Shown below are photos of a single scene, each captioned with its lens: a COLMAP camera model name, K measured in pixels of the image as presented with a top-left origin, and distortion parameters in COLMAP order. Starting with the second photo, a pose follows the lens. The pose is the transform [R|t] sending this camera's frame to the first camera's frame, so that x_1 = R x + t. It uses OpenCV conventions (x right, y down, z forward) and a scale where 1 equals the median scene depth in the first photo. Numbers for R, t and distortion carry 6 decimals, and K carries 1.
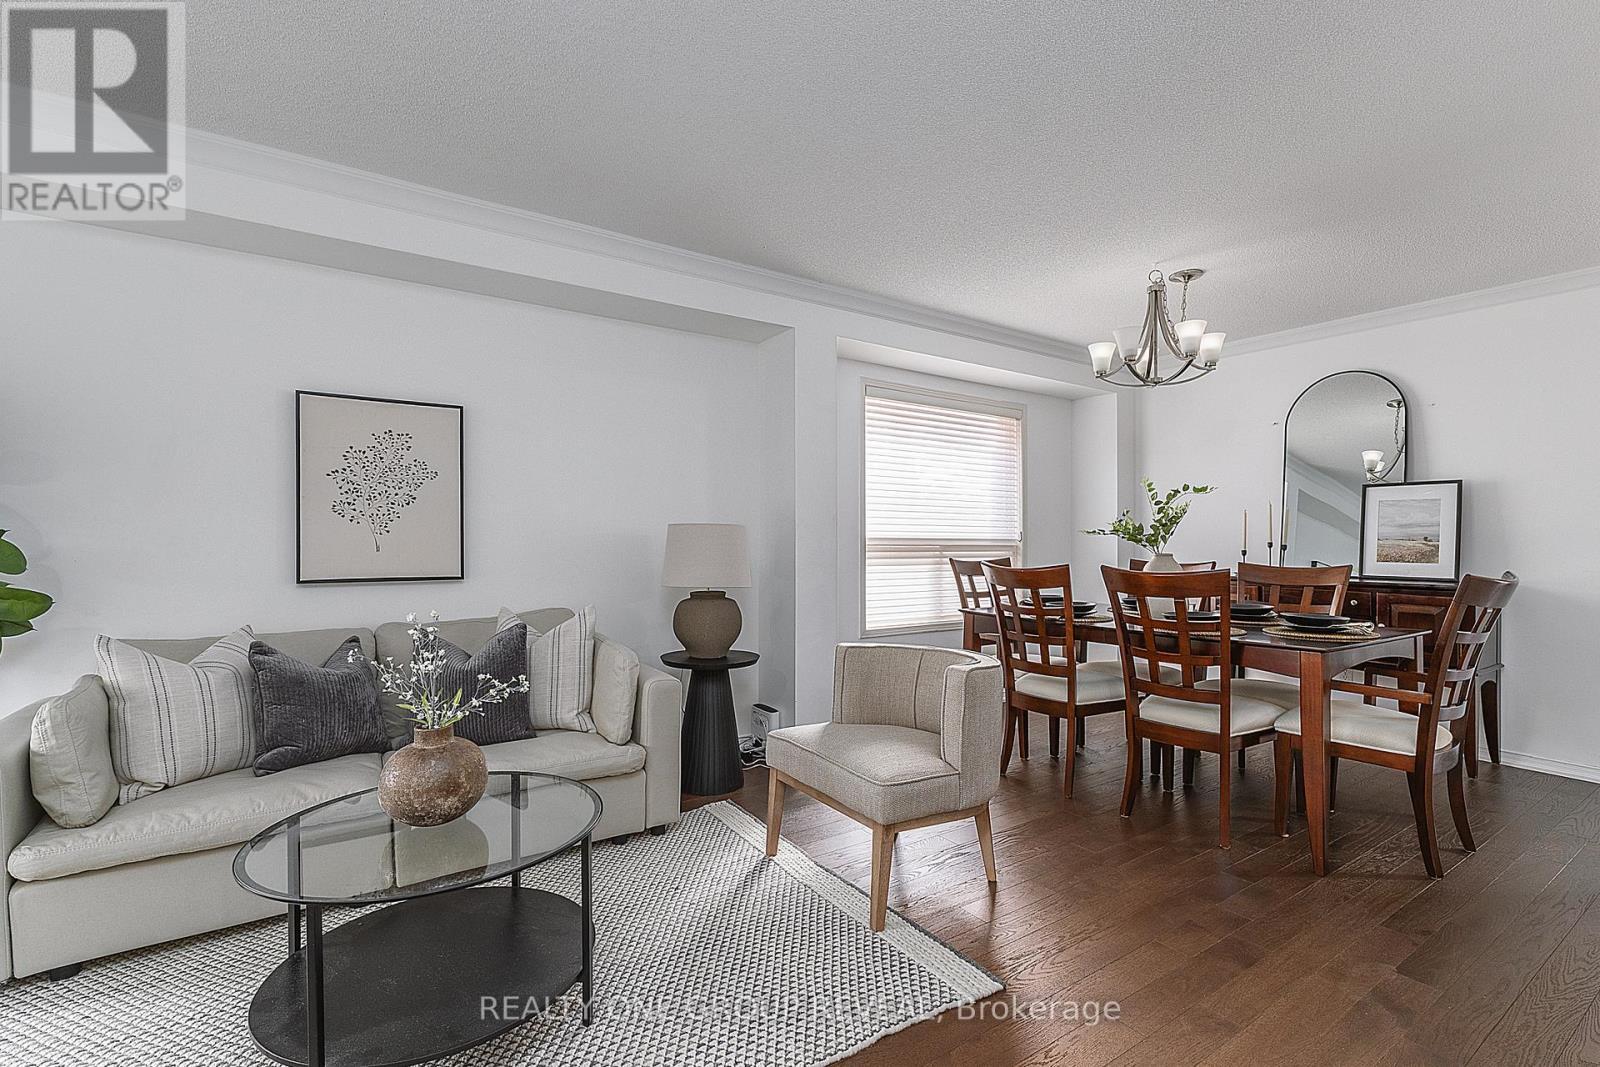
lens RADIAL K [[732.9, 0, 806.6], [0, 732.9, 526.9], [0, 0, 1]] dist [-0.001679, -0.000679]
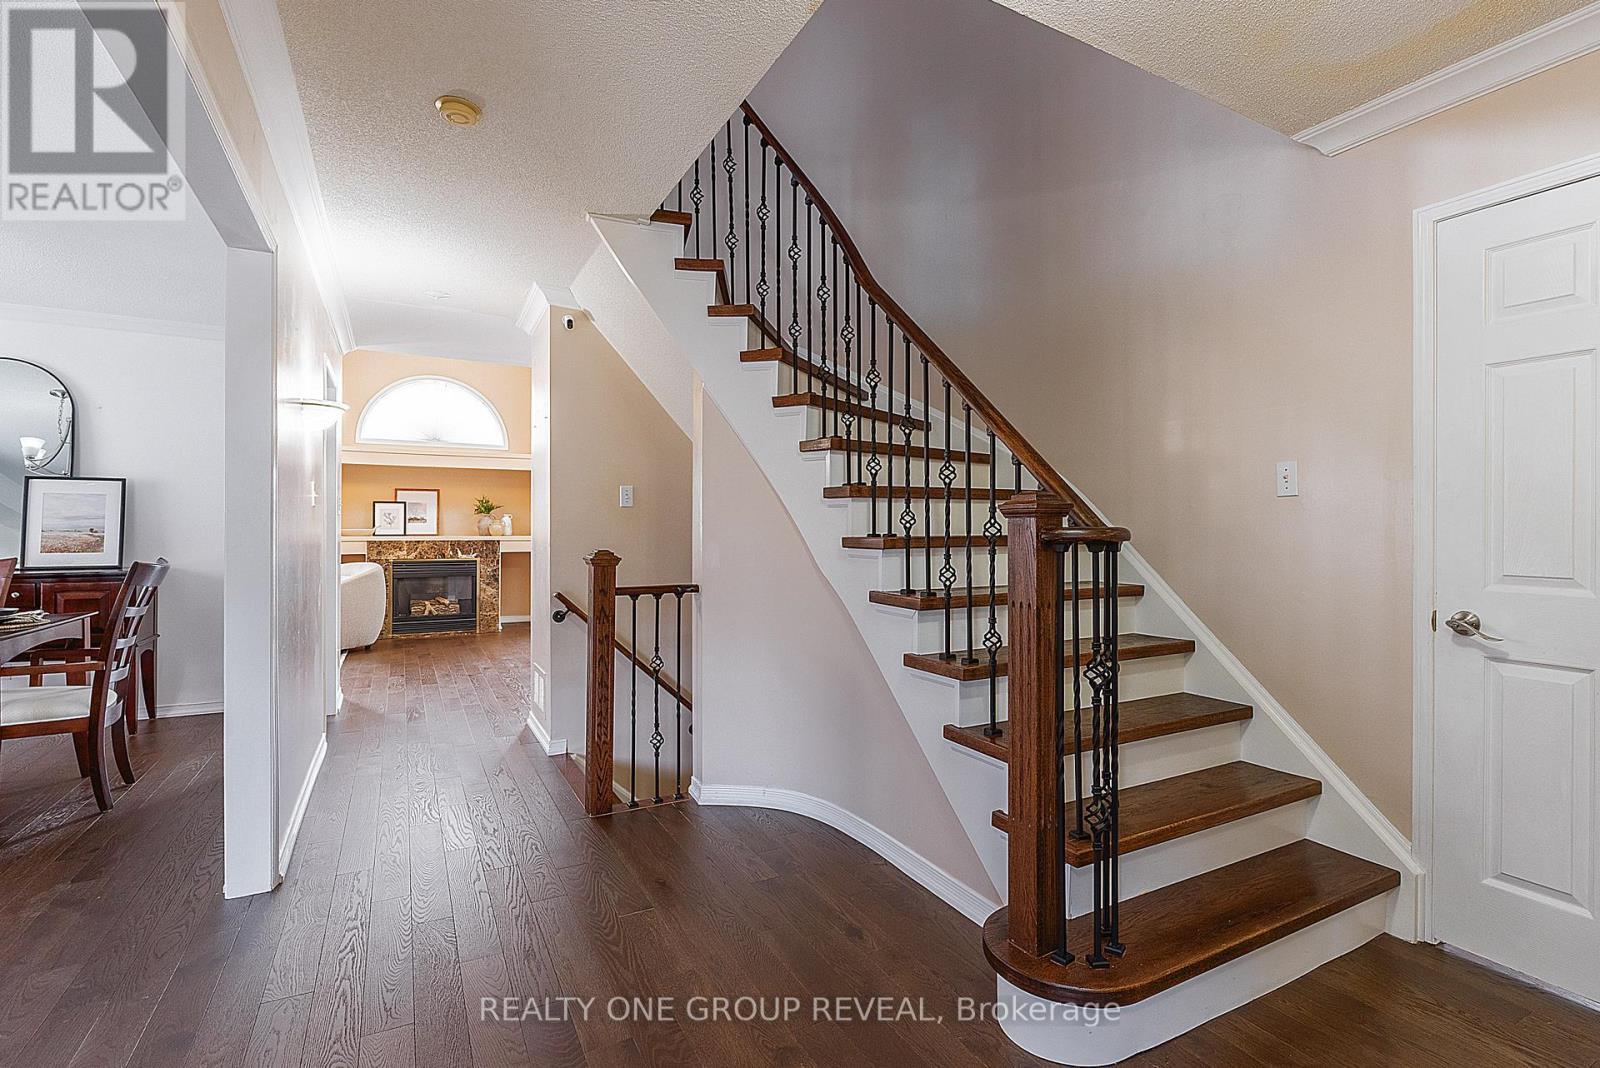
lens RADIAL K [[732.9, 0, 806.6], [0, 732.9, 527.4], [0, 0, 1]] dist [-0.001679, -0.000679]
pose [[0.089160, -0.004281, 0.996008, -0.154652], [-0.017125, 0.999836, 0.005830, -0.013359], [-0.995870, -0.017577, 0.089072, -0.169173]]
